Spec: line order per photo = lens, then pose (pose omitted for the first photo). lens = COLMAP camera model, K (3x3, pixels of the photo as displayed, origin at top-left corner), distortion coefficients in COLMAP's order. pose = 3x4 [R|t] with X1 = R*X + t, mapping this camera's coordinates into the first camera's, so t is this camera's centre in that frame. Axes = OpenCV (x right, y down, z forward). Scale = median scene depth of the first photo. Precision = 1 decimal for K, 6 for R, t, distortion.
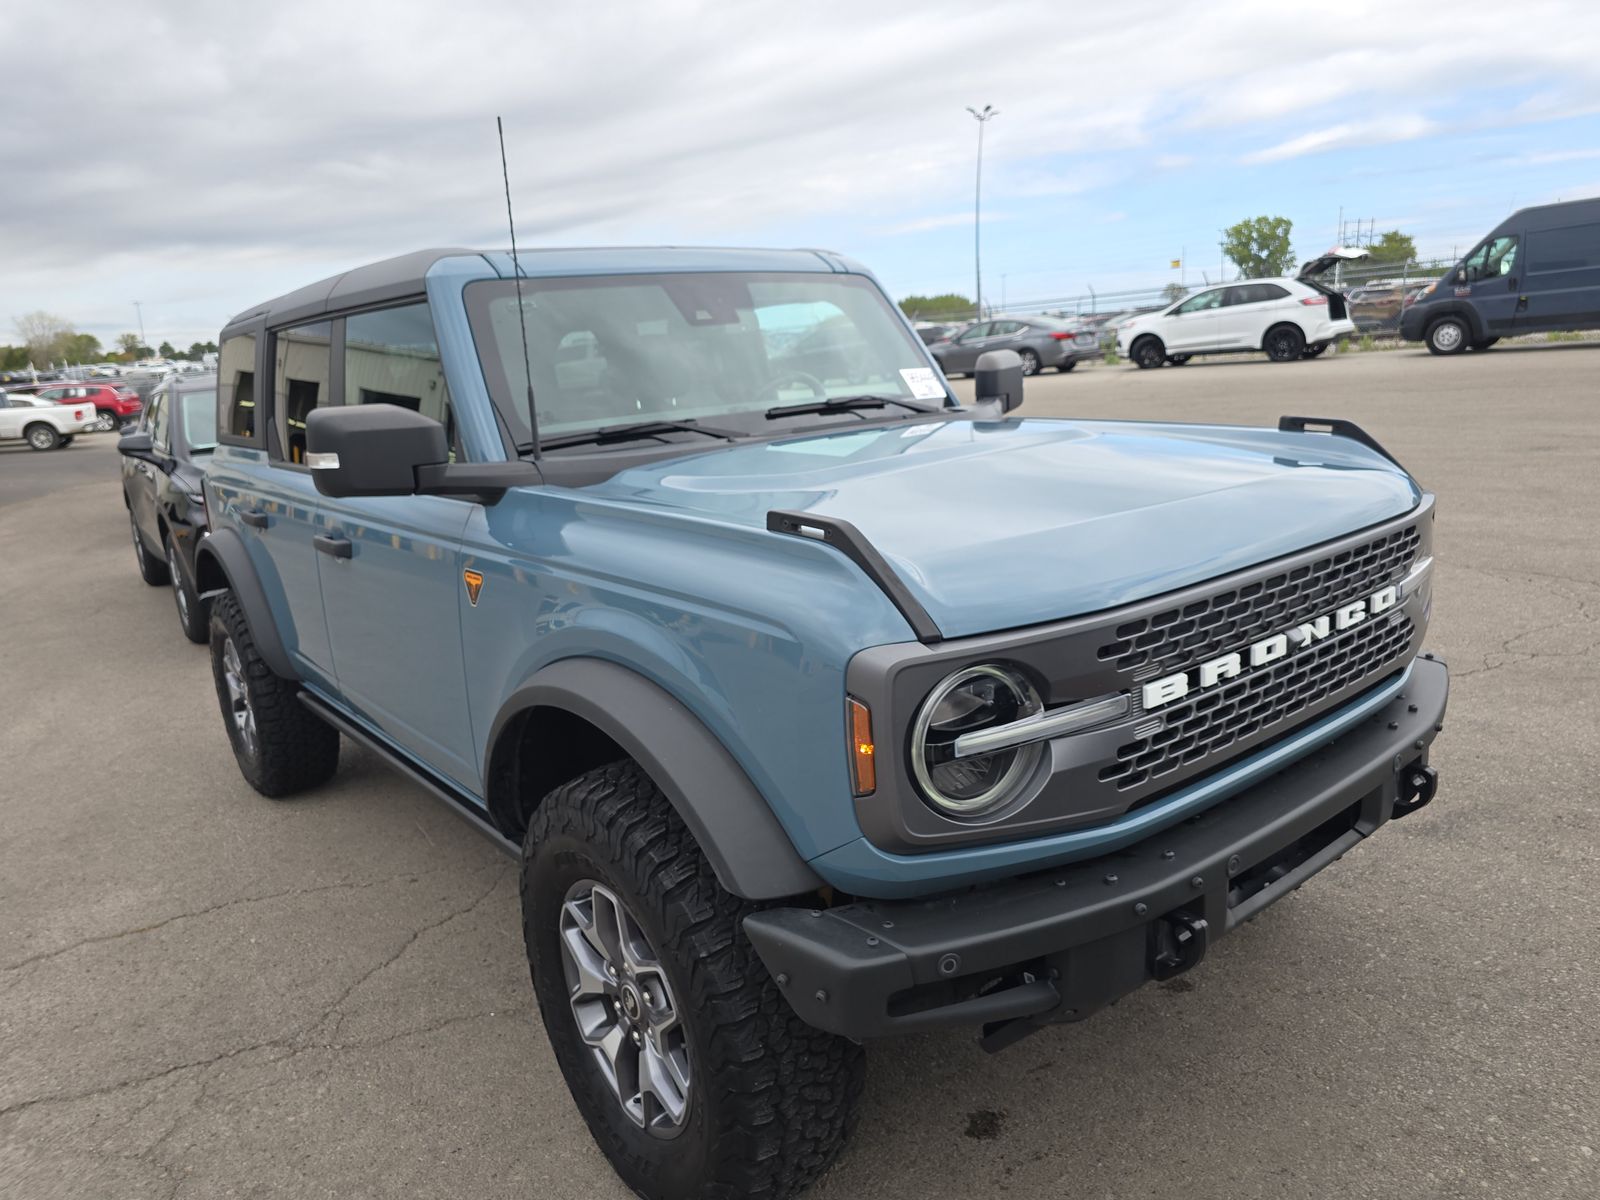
lens RADIAL K [[1084.1, 0, 794.5], [0, 1084.1, 605.0], [0, 0, 1]] dist [0.057647, -0.060210]
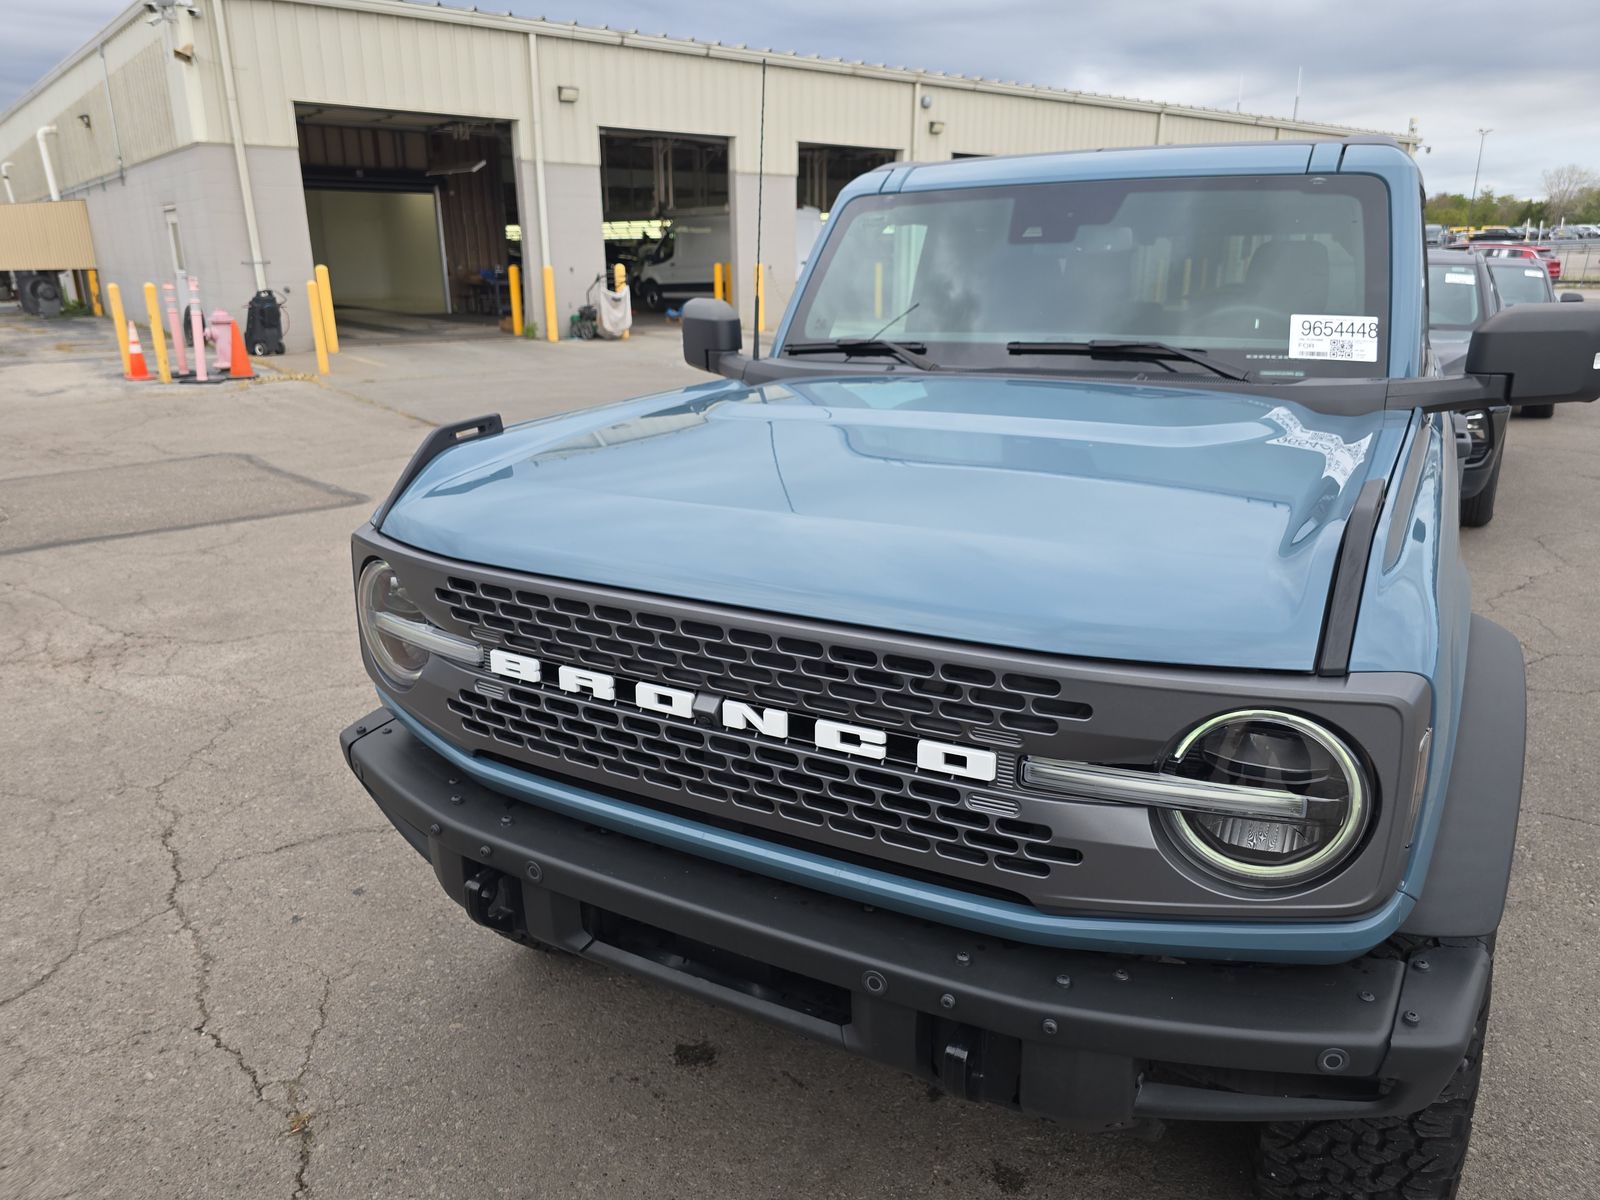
lens RADIAL K [[1084.1, 0, 804.0], [0, 1084.1, 600.9], [0, 0, 1]] dist [0.057647, -0.060210]
pose [[0.379565, 0.331880, -0.863589, 0.866746], [-0.227552, 0.938258, 0.260561, -0.200545], [0.896744, 0.097612, 0.431650, 0.545733]]
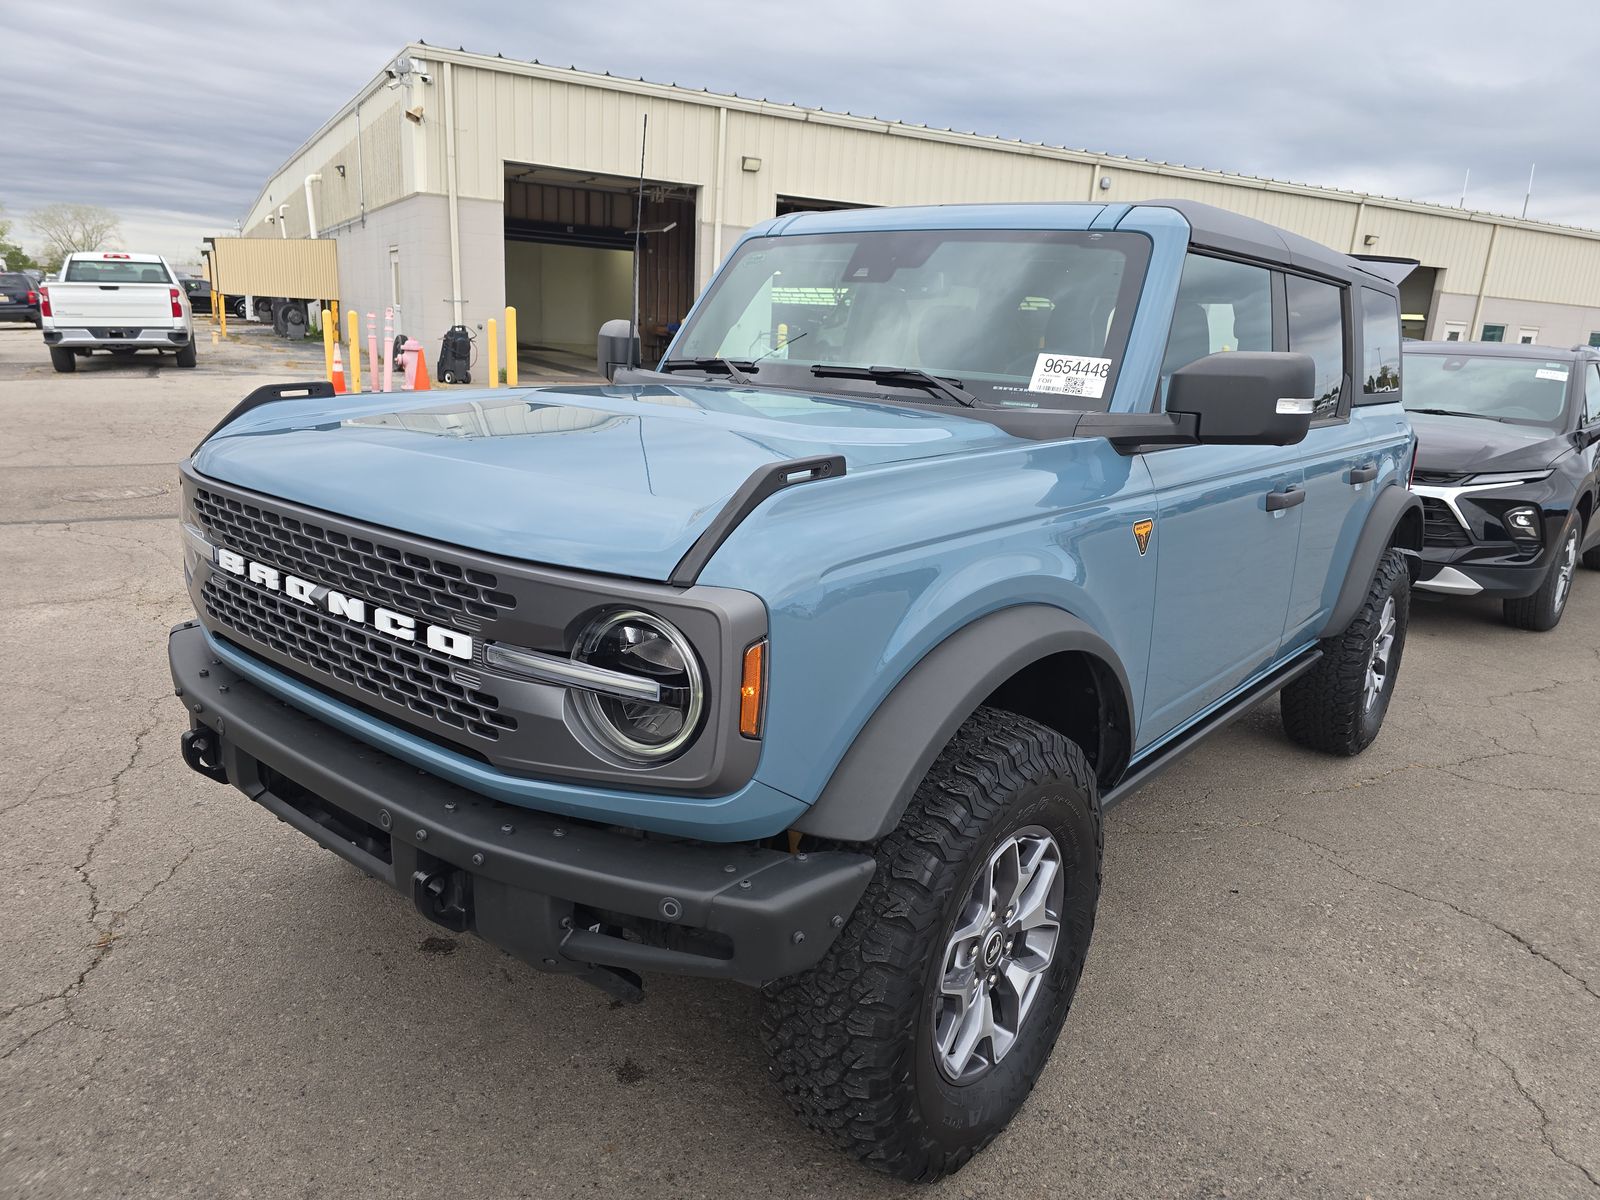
lens RADIAL K [[1084.1, 0, 815.6], [0, 1084.1, 604.9], [0, 0, 1]] dist [0.057647, -0.060210]
pose [[0.199923, 0.311506, -0.928975, 1.117845], [-0.285545, 0.925484, 0.248884, -0.256331], [0.937281, 0.215507, 0.273974, 0.872035]]
